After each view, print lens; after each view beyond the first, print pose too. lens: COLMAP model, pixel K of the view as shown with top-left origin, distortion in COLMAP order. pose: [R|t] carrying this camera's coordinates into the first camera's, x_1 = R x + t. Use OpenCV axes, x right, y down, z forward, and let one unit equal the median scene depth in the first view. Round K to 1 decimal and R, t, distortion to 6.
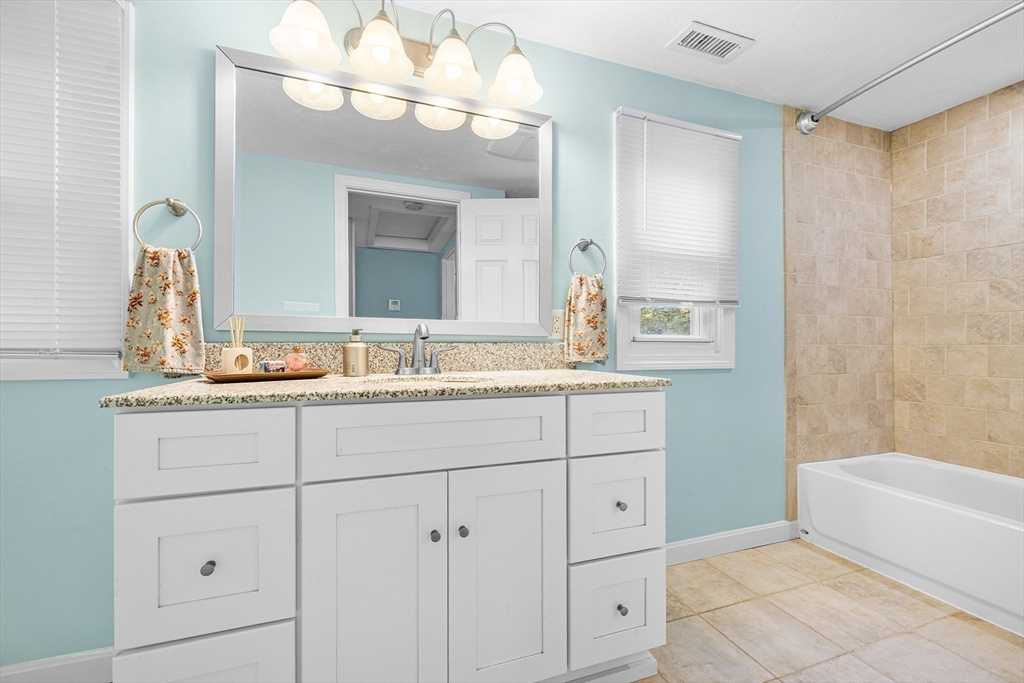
lens RADIAL K [[431.6, 0, 514.7], [0, 431.6, 347.3], [0, 0, 1]] dist [0.000696, -0.000861]
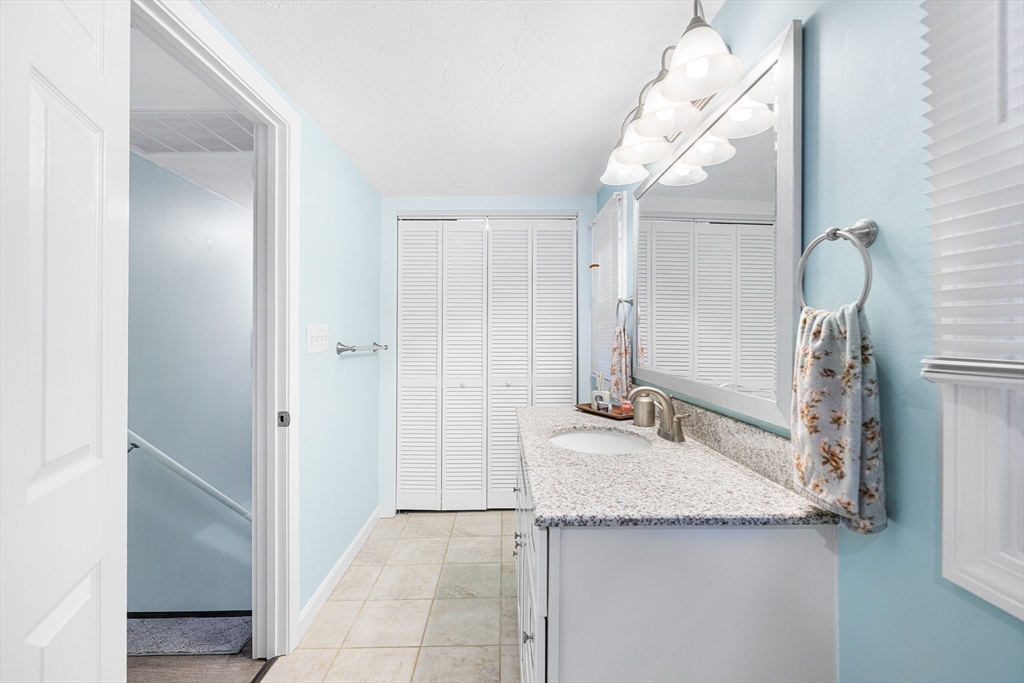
lens RADIAL K [[431.6, 0, 513.7], [0, 431.6, 337.3], [0, 0, 1]] dist [0.000696, -0.000861]
pose [[-0.337608, -0.002576, -0.941283, 0.727030], [0.001532, 0.999993, -0.003286, -0.142832], [0.941286, -0.002551, -0.337602, 0.878273]]
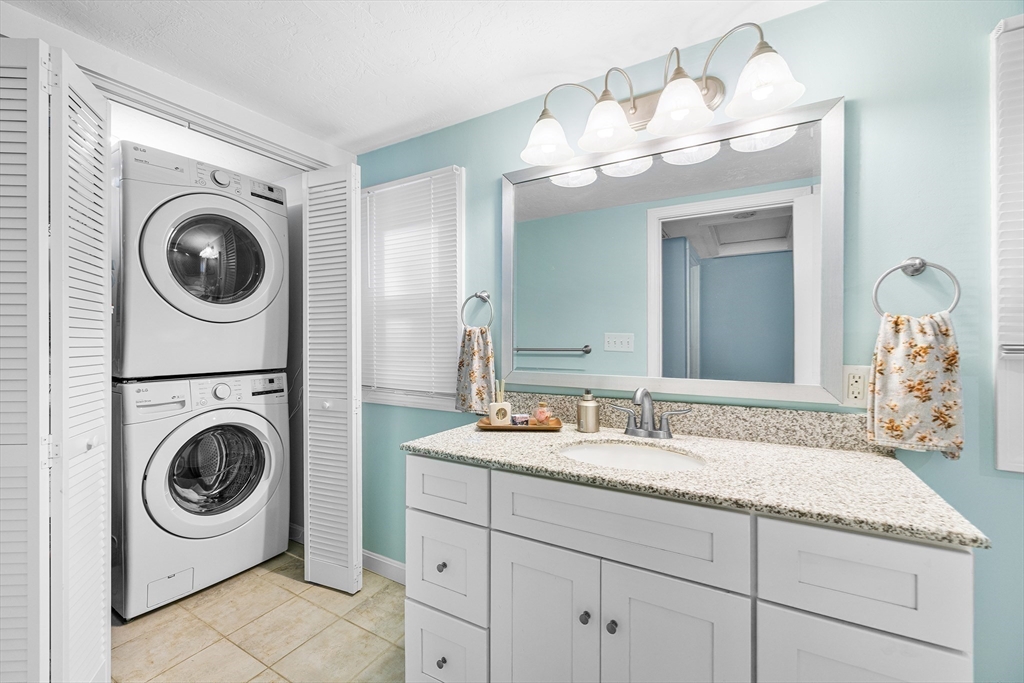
lens RADIAL K [[431.6, 0, 508.1], [0, 431.6, 342.4], [0, 0, 1]] dist [0.000696, -0.000861]
pose [[0.629602, 0.000538, -0.776918, 0.299881], [0.003959, 0.999985, 0.003901, -0.136423], [0.776908, -0.005532, 0.629590, 0.120545]]
